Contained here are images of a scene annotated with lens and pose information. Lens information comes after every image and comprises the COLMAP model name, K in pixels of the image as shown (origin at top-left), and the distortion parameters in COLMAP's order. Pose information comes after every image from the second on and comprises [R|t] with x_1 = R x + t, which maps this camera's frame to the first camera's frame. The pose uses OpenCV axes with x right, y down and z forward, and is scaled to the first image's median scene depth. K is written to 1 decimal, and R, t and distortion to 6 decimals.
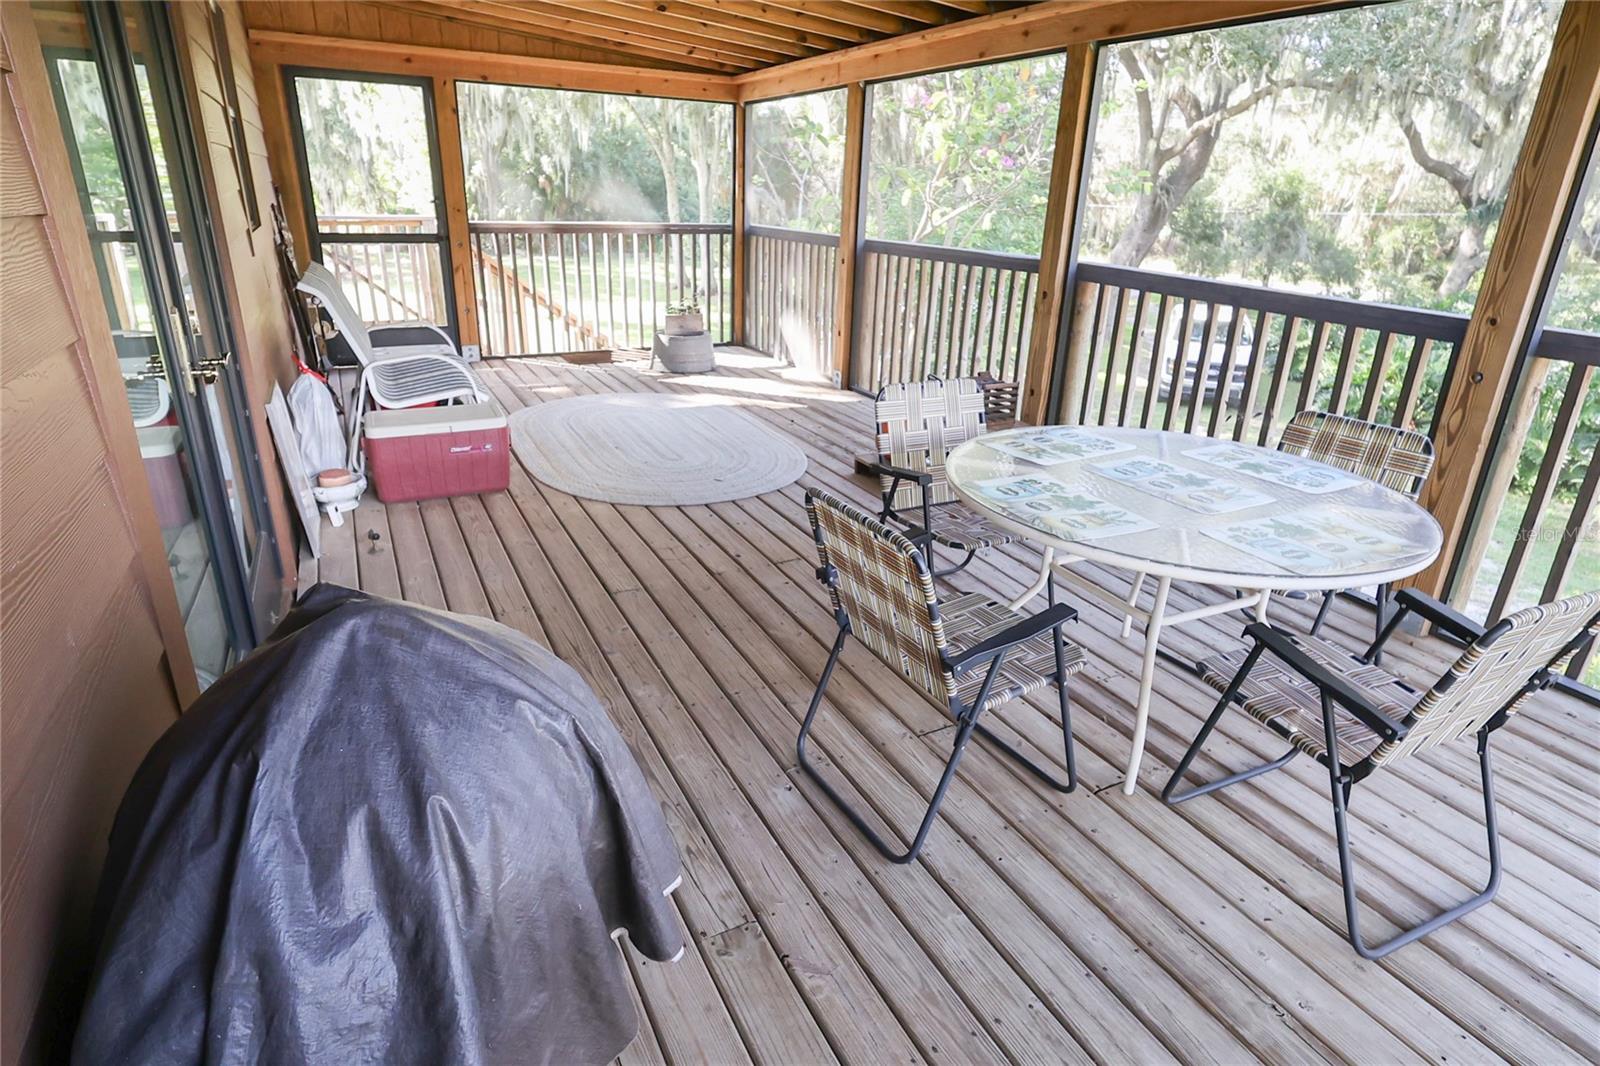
lens RADIAL K [[873.2, 0, 801.5], [0, 873.2, 531.2], [0, 0, 1]] dist [-0.000055, -0.000075]
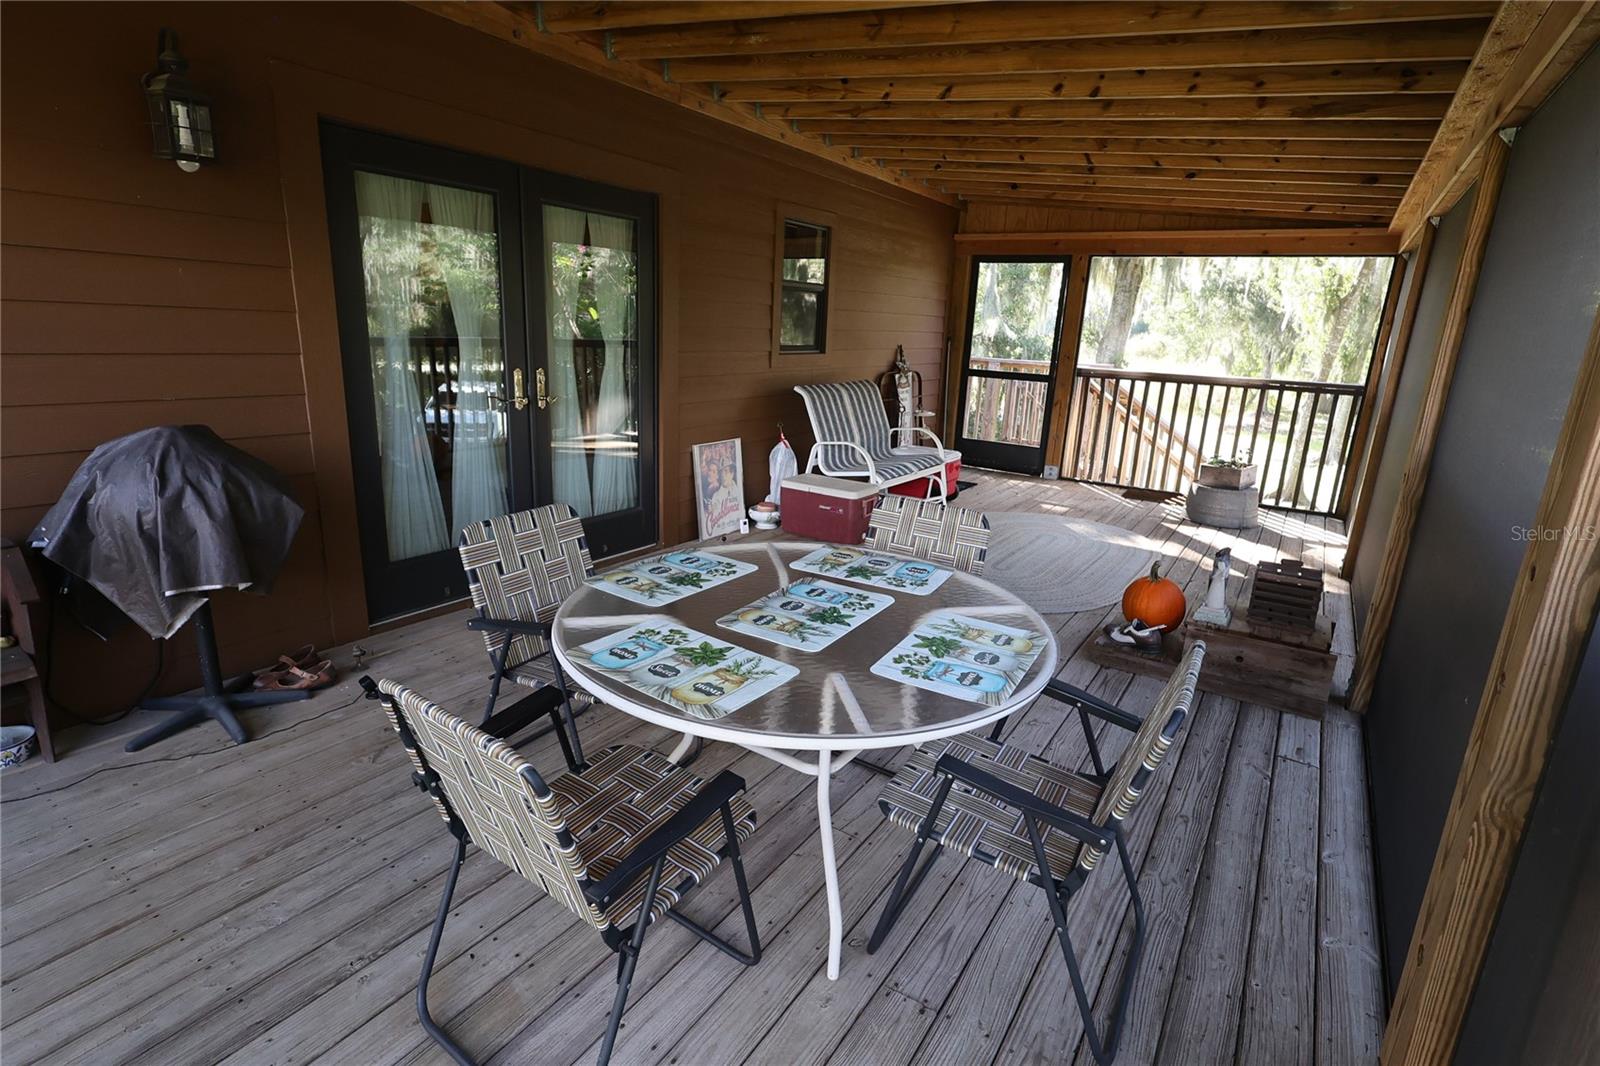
lens RADIAL K [[779.3, 0, 801.3], [0, 779.3, 528.2], [0, 0, 1]] dist [-0.000399, -0.000025]
pose [[0.494662, 0.214510, -0.842196, 0.543750], [-0.343431, 0.938437, 0.037309, -0.081696], [0.798351, 0.270781, 0.537878, 0.260822]]
